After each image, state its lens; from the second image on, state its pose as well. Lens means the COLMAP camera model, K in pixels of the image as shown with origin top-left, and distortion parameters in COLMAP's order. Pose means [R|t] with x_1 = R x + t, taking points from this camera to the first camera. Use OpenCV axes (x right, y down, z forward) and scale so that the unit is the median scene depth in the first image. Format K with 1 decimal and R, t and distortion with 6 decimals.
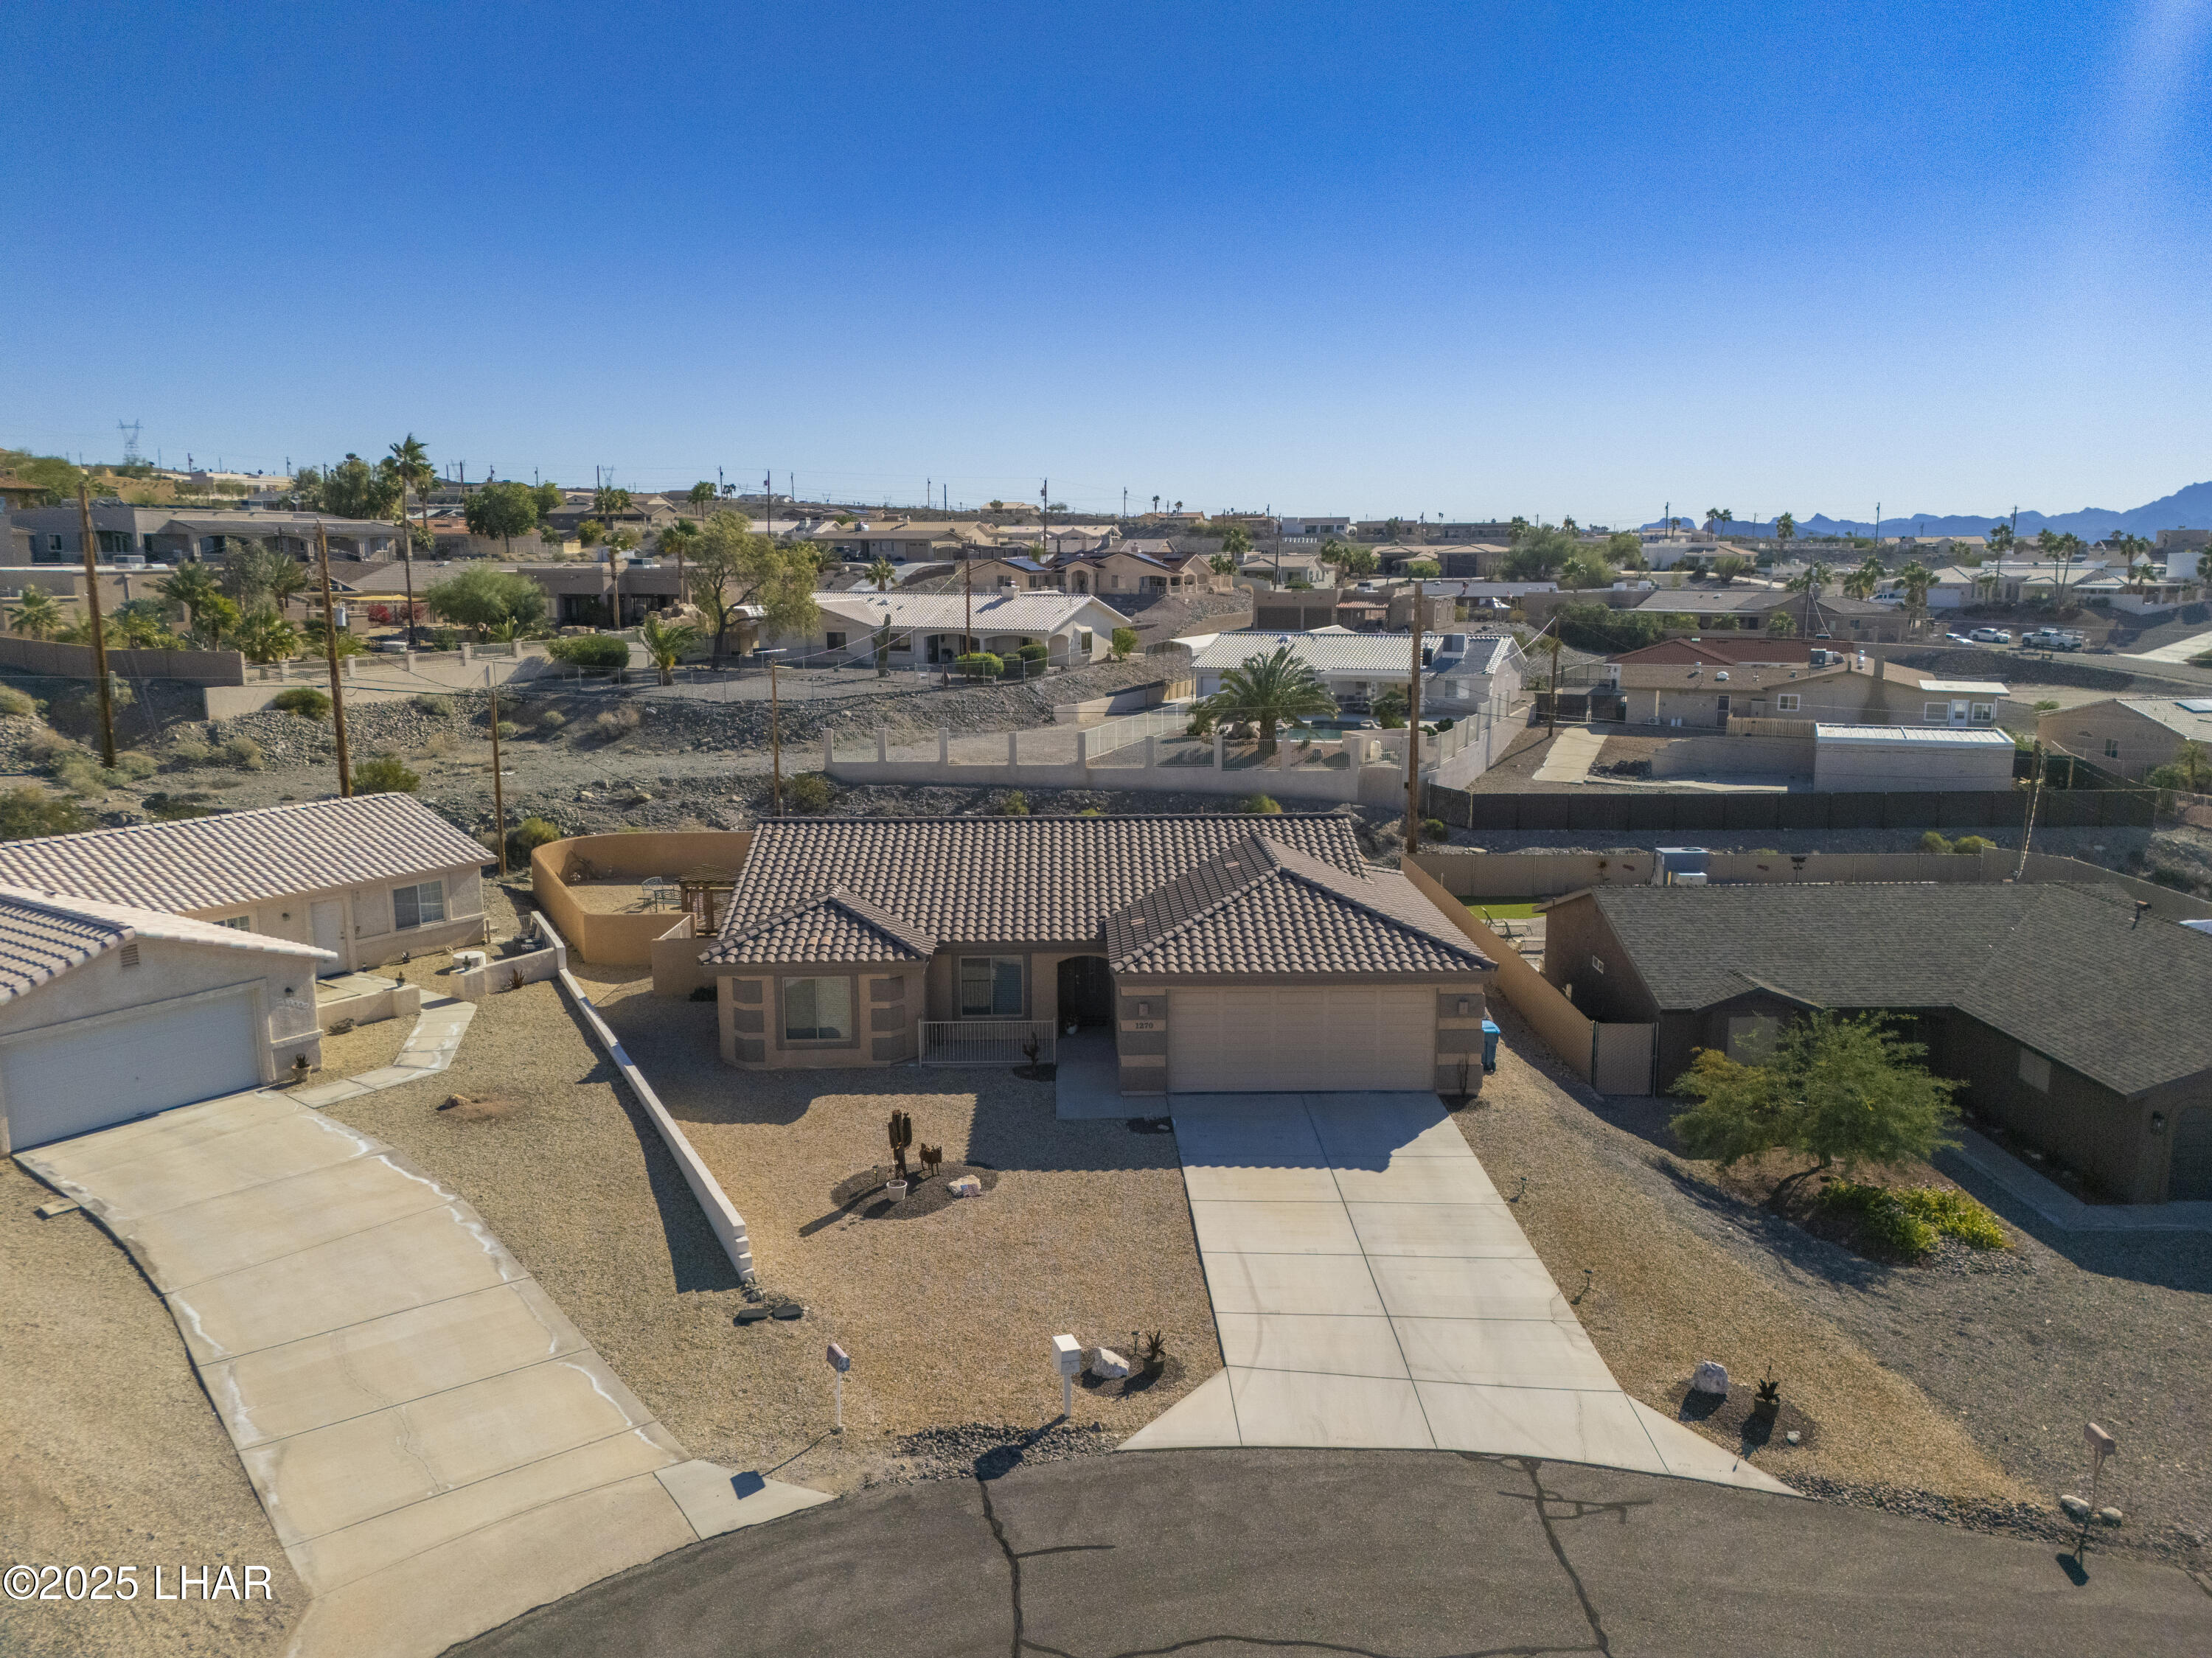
lens RADIAL K [[1606.5, 0, 1100.2], [0, 1606.5, 839.7], [0, 0, 1]] dist [0.084833, -0.078806]
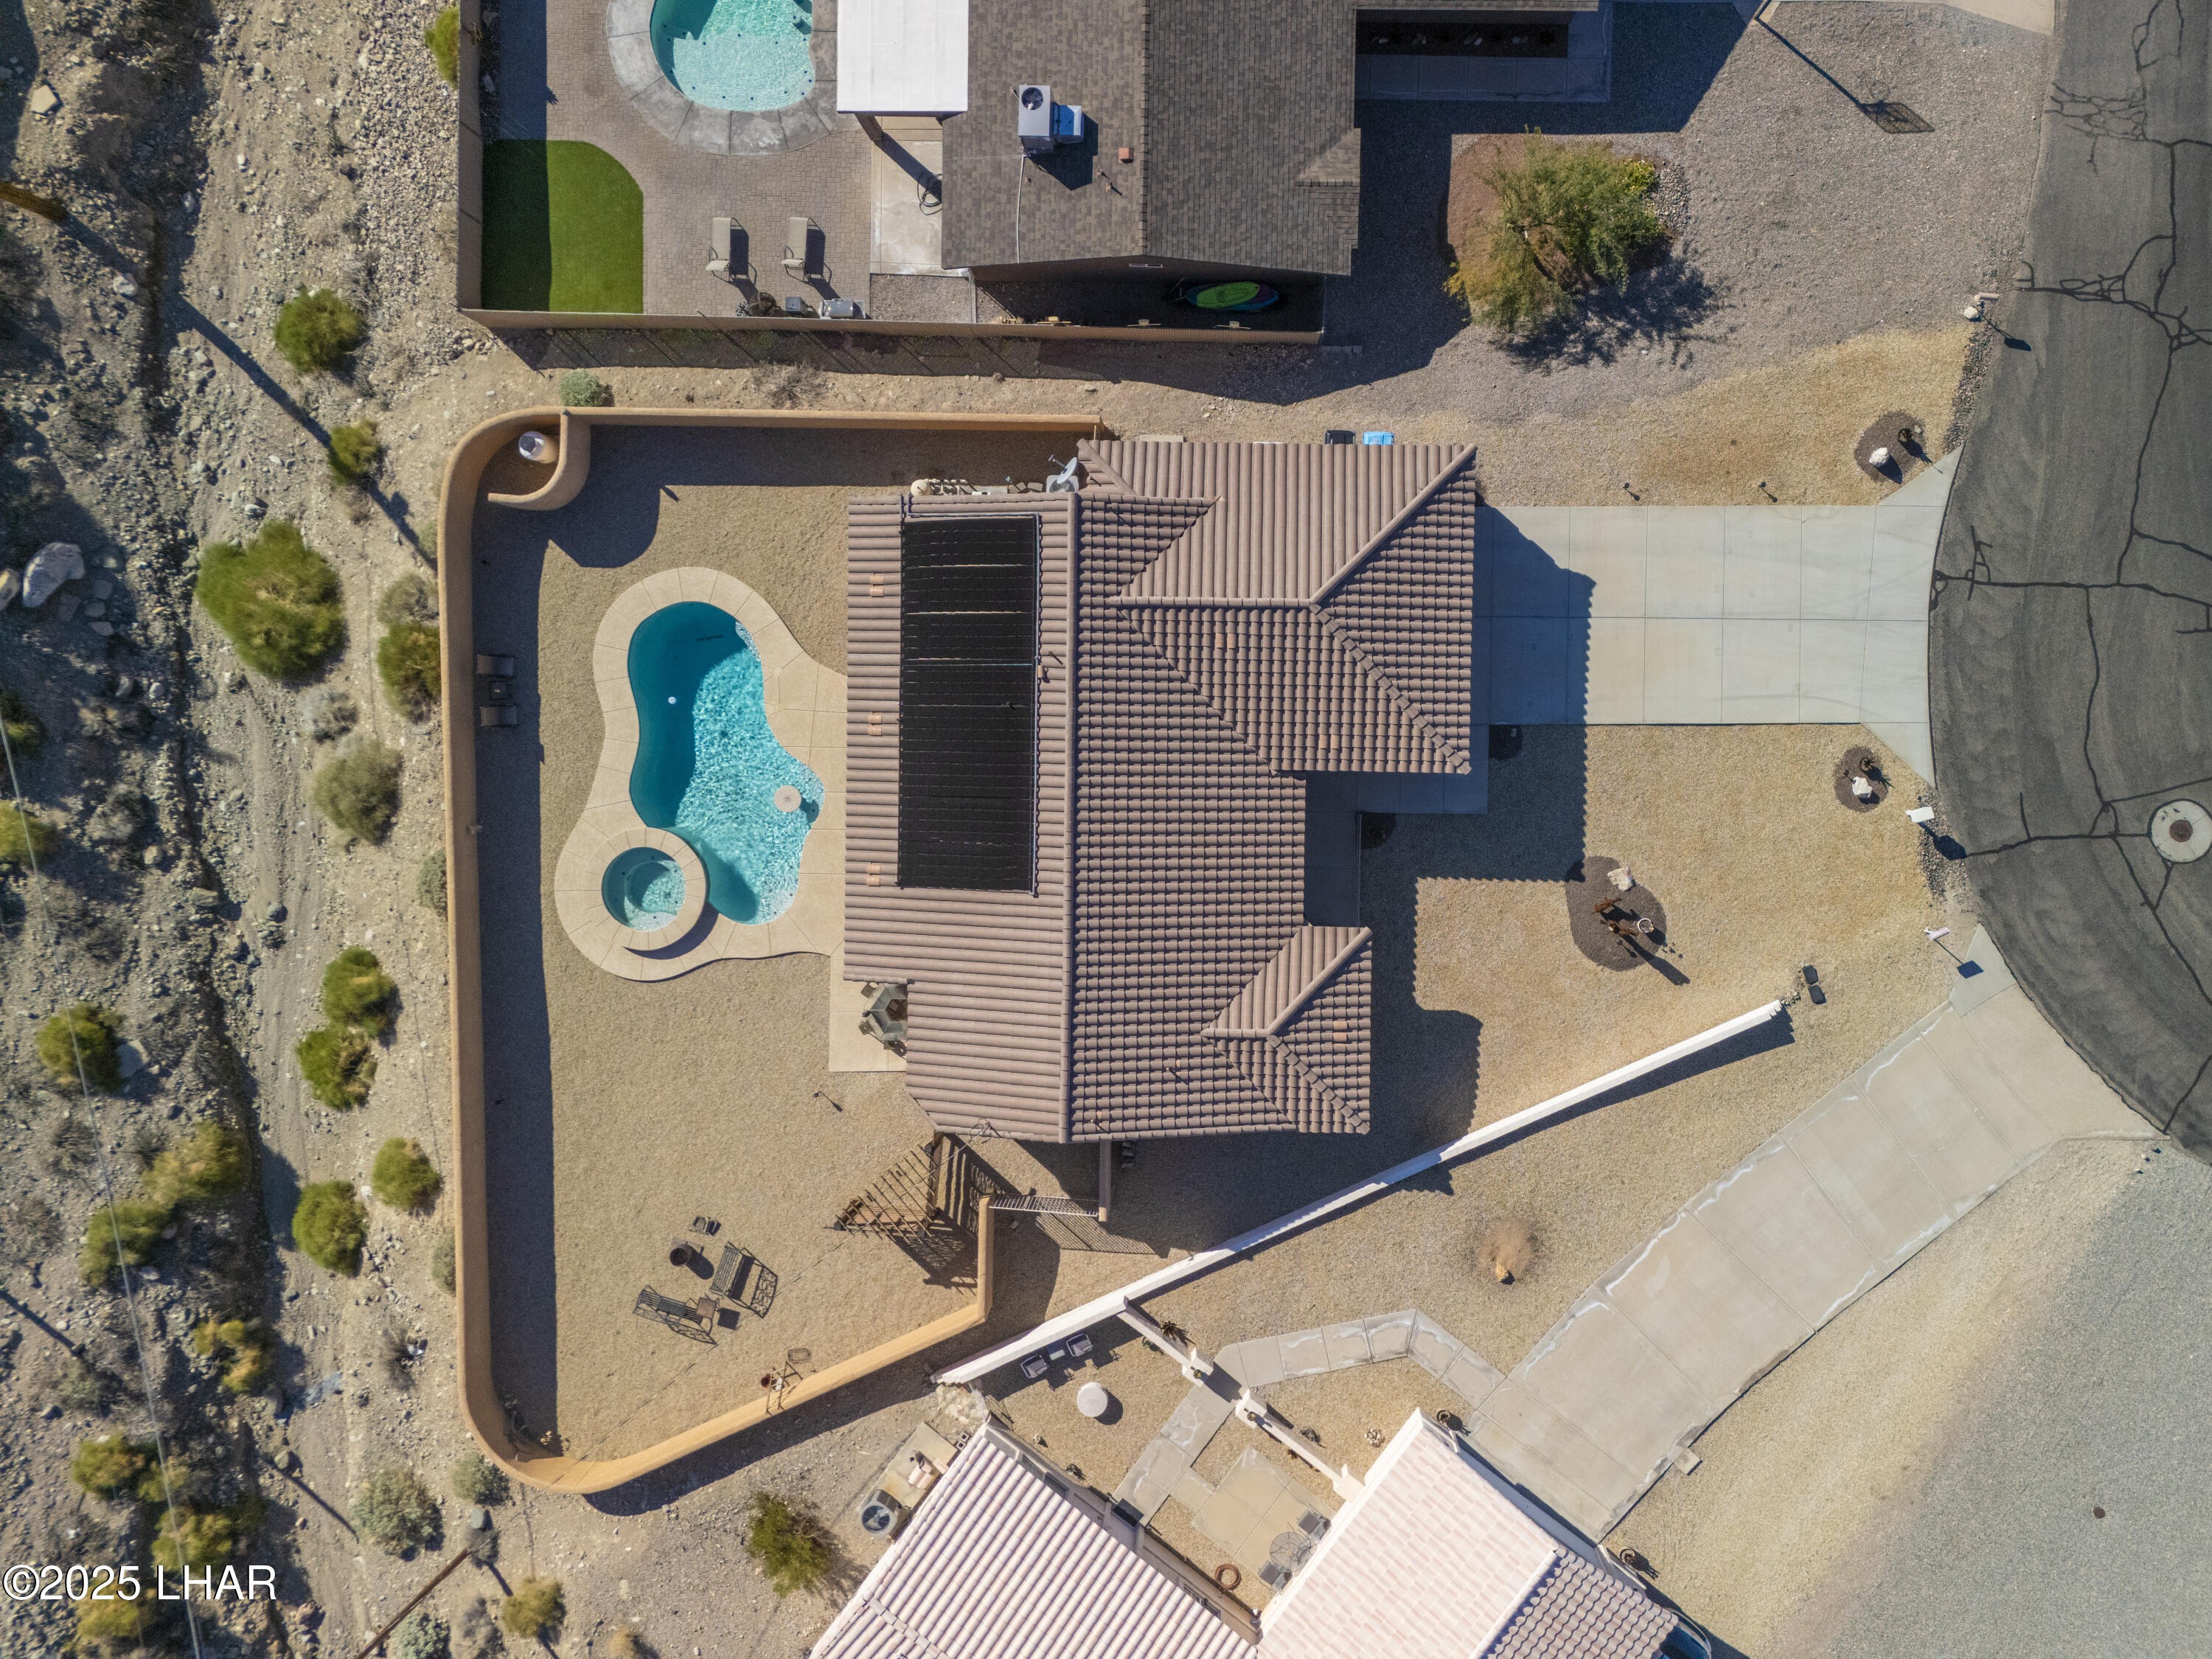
lens RADIAL K [[1606.6, 0, 1100.2], [0, 1606.6, 840.2], [0, 0, 1]] dist [0.084833, -0.078806]
pose [[0.036611, -0.999144, -0.019267, -0.034305], [0.196218, -0.011717, 0.980490, -1.166921], [-0.979876, -0.039678, 0.195621, 1.065519]]
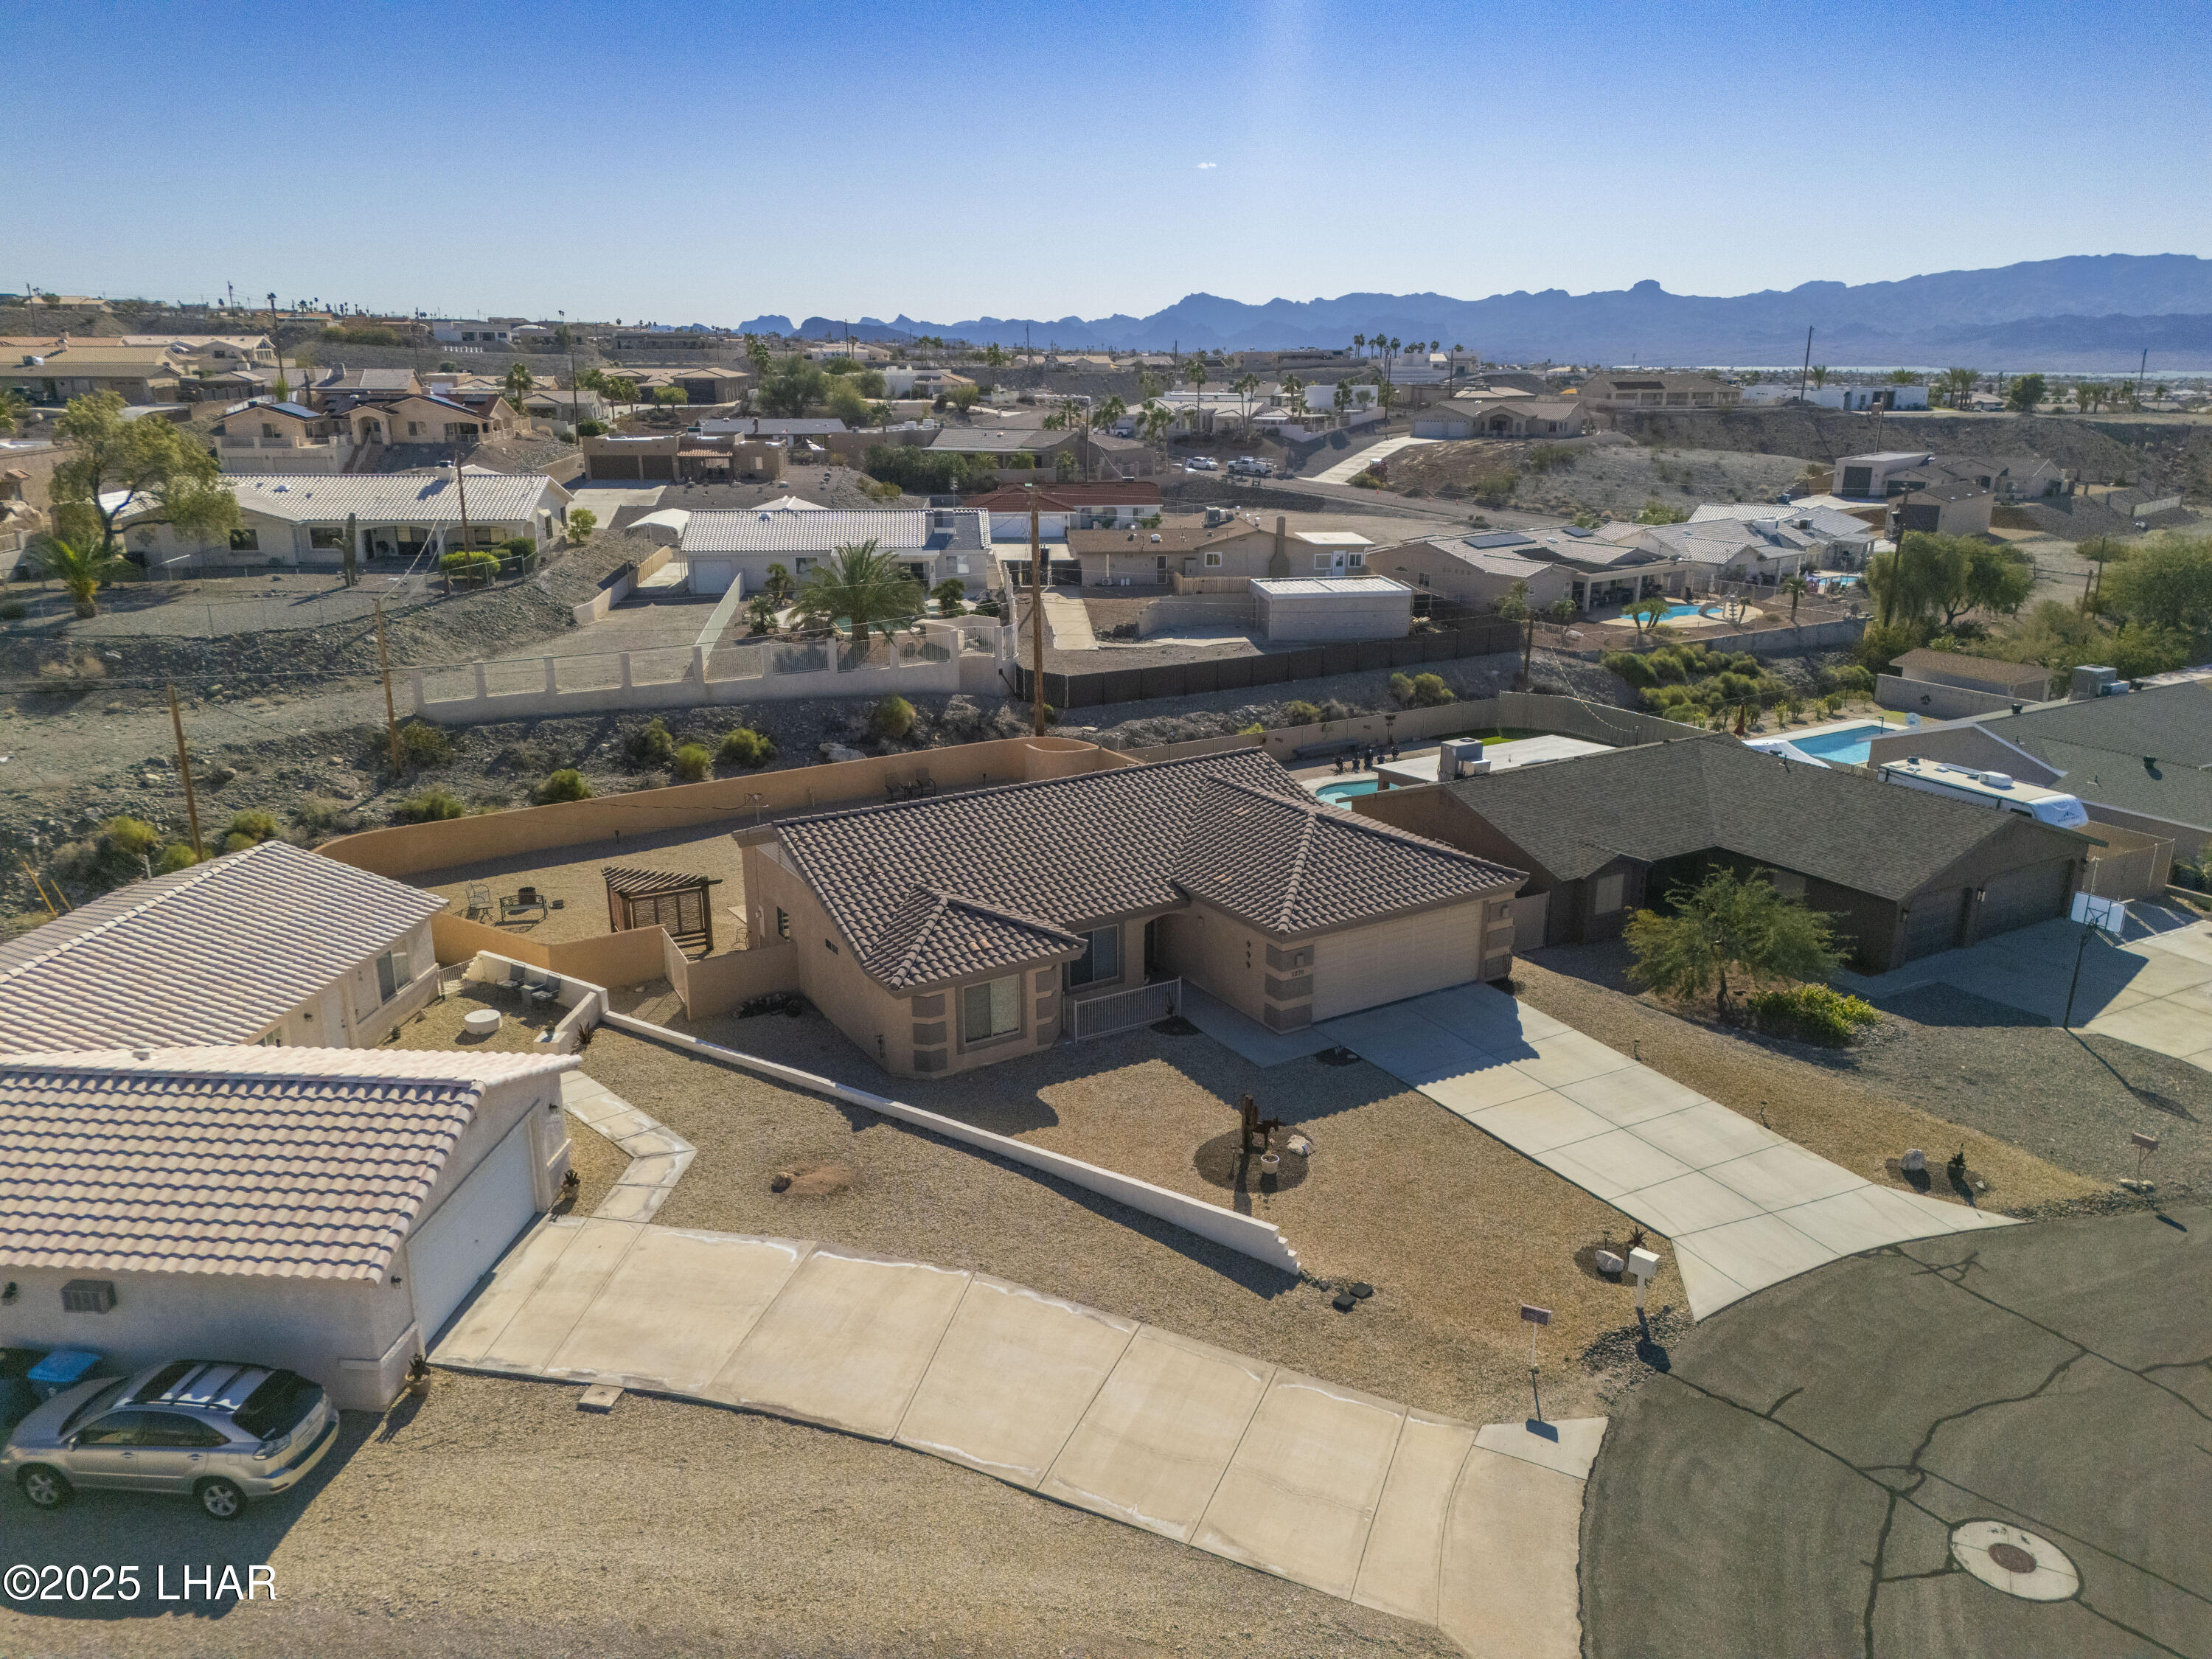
lens RADIAL K [[1573.1, 0, 1091.8], [0, 1573.1, 873.9], [0, 0, 1]] dist [0.122487, -0.127947]
pose [[0.870303, -0.154283, 0.467729, -0.648985], [0.087459, 0.982988, 0.161509, -0.157568], [-0.484690, -0.099655, 0.868991, 0.093160]]
